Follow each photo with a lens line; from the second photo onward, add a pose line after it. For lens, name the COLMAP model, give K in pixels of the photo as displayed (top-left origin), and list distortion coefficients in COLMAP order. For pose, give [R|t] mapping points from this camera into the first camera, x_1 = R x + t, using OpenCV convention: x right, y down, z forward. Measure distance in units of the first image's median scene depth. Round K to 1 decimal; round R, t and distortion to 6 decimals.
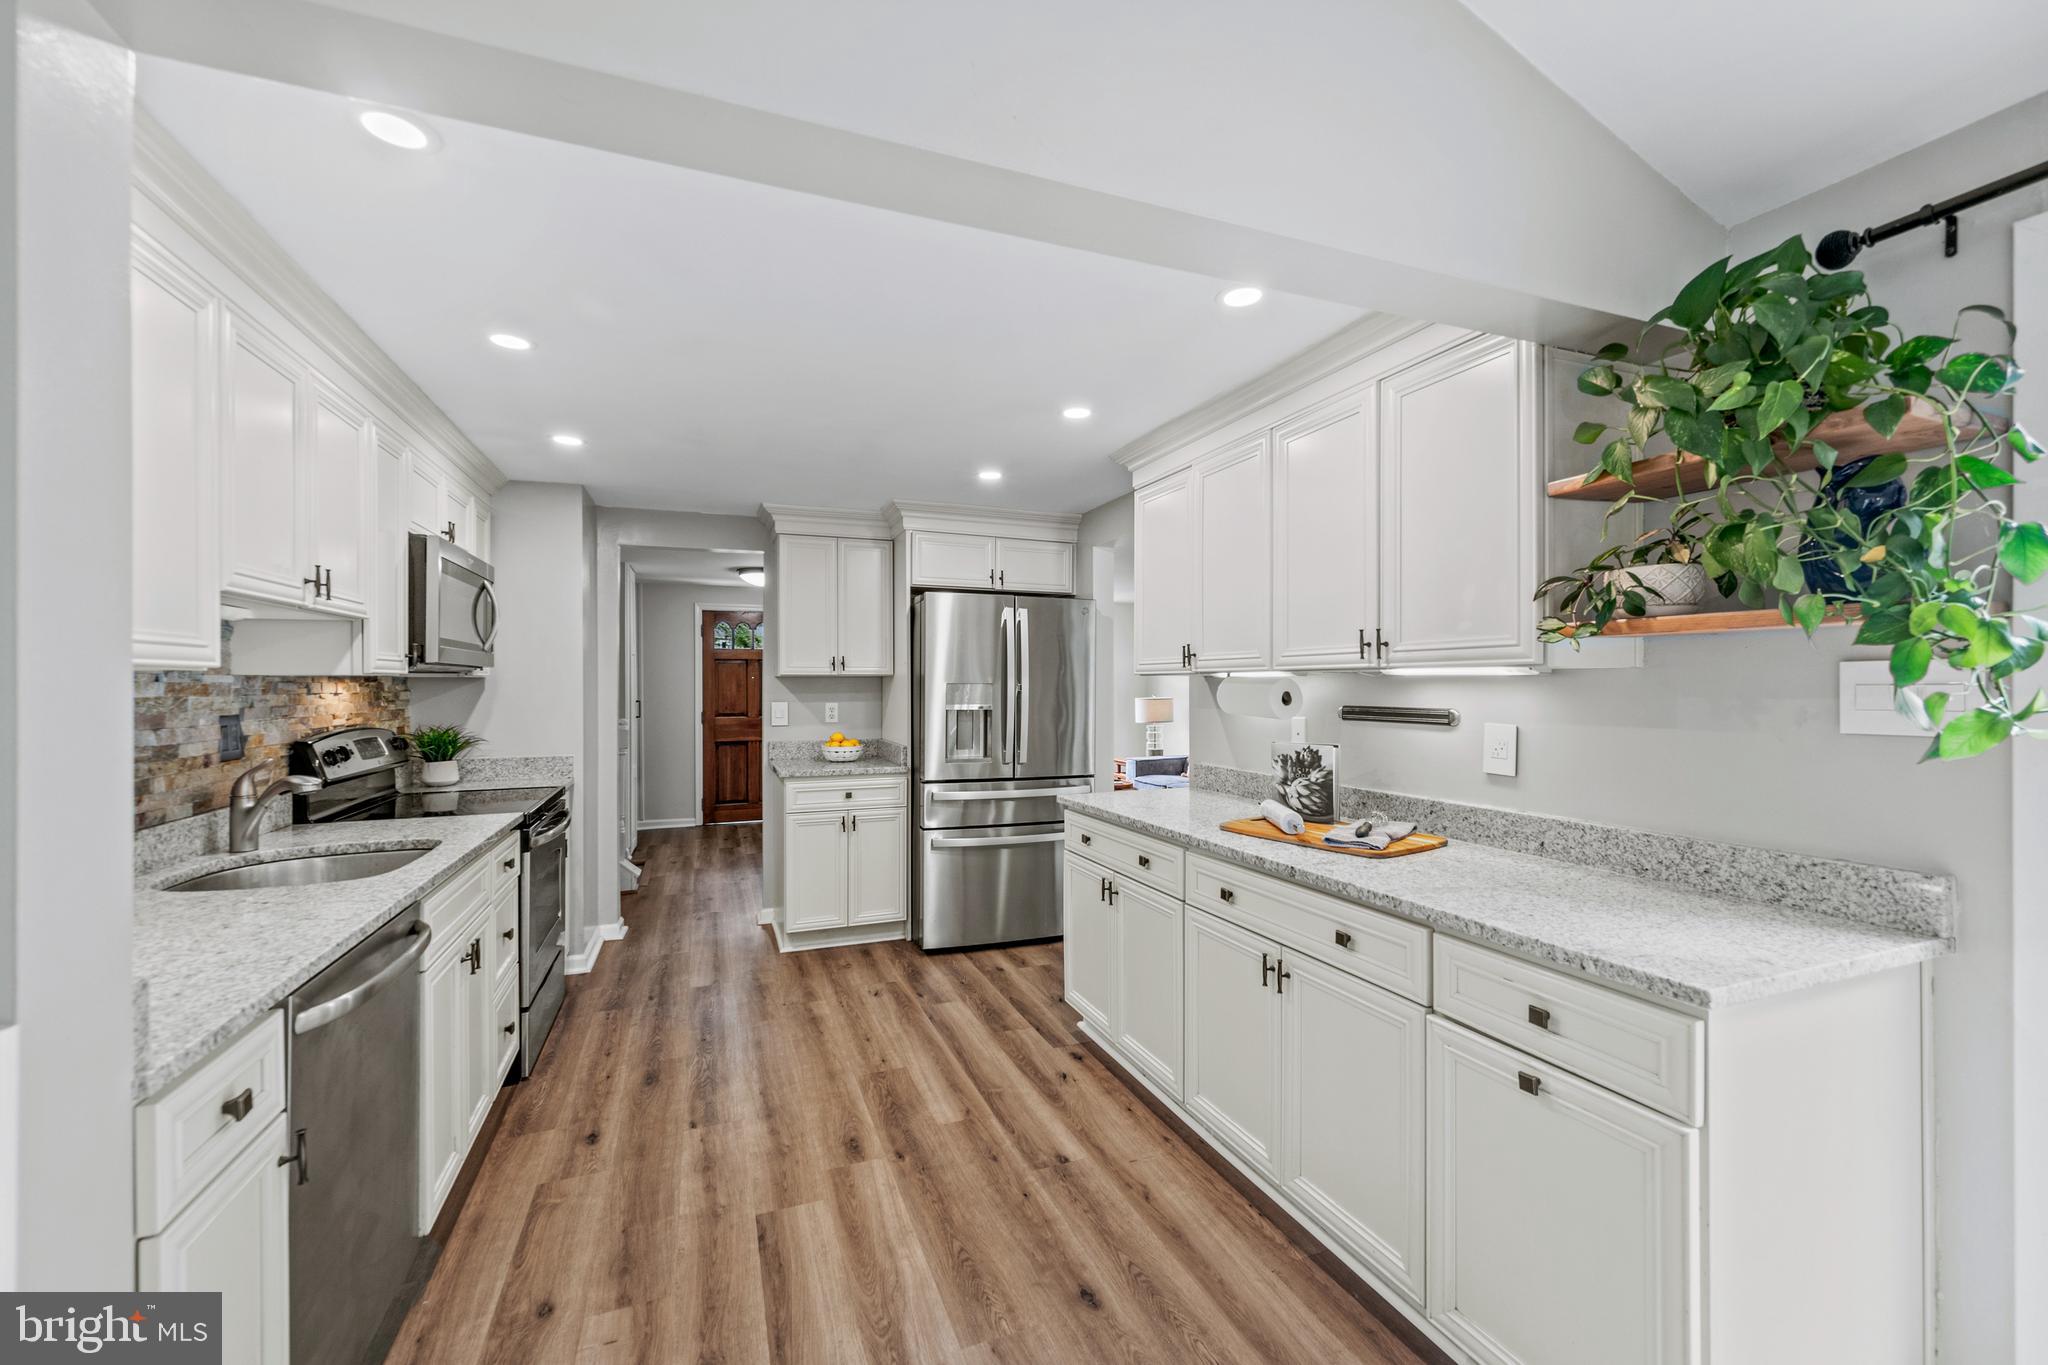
lens RADIAL K [[868.6, 0, 1024.4], [0, 868.6, 677.7], [0, 0, 1]] dist [-0.000250, -0.000047]
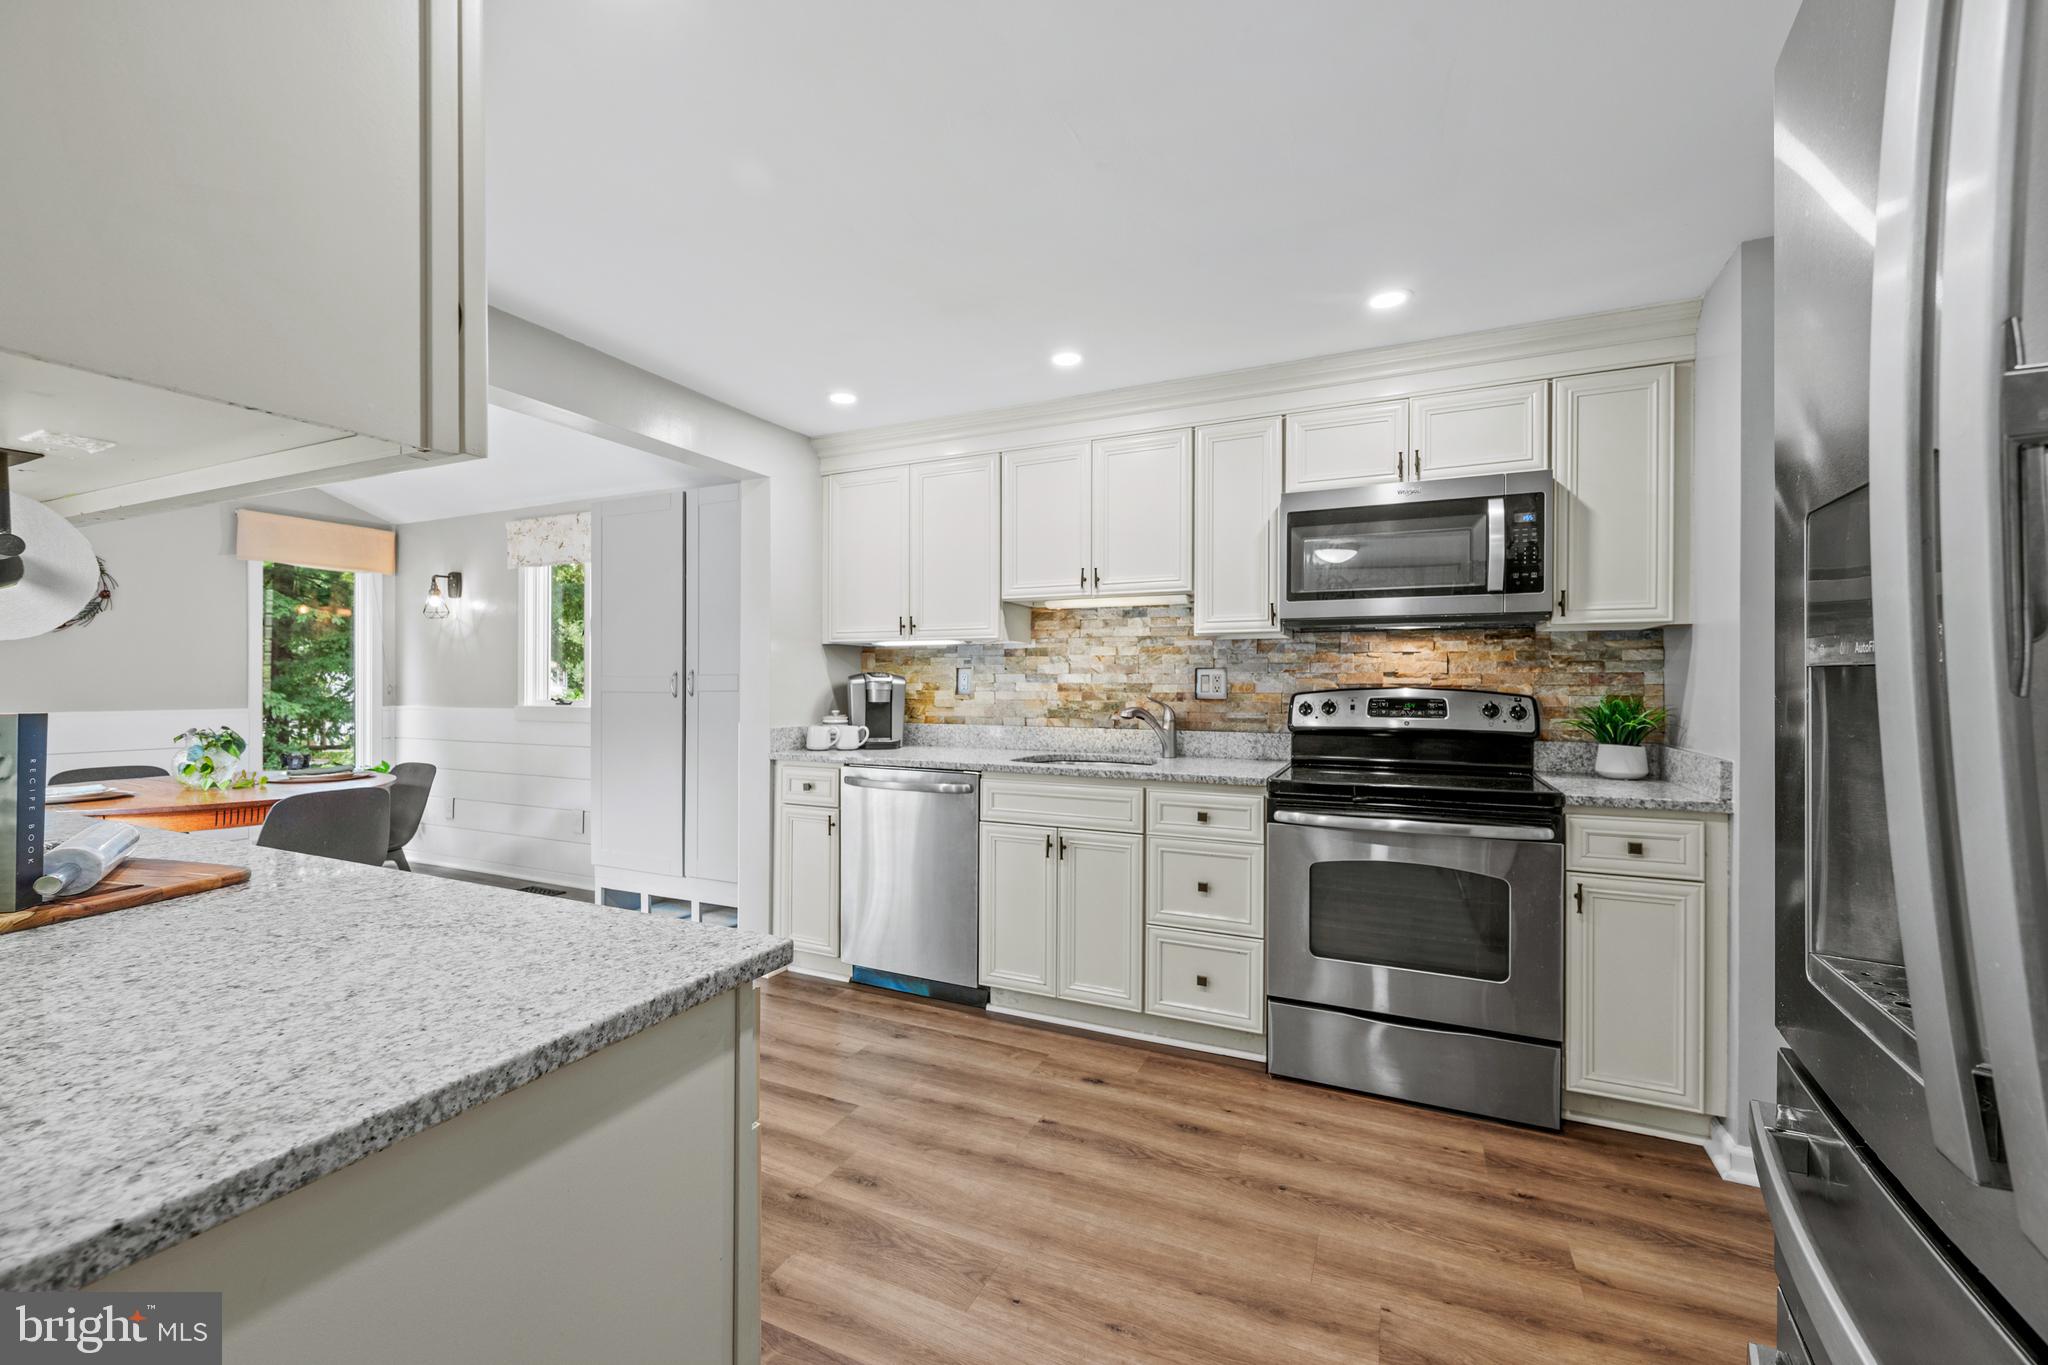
lens RADIAL K [[868.6, 0, 1019.6], [0, 868.6, 683.7], [0, 0, 1]] dist [-0.000250, -0.000047]
pose [[-0.746748, -0.001440, -0.665106, 0.199242], [-0.006018, 0.999971, 0.004592, 0.058853], [0.665080, 0.007432, -0.746735, 1.439848]]
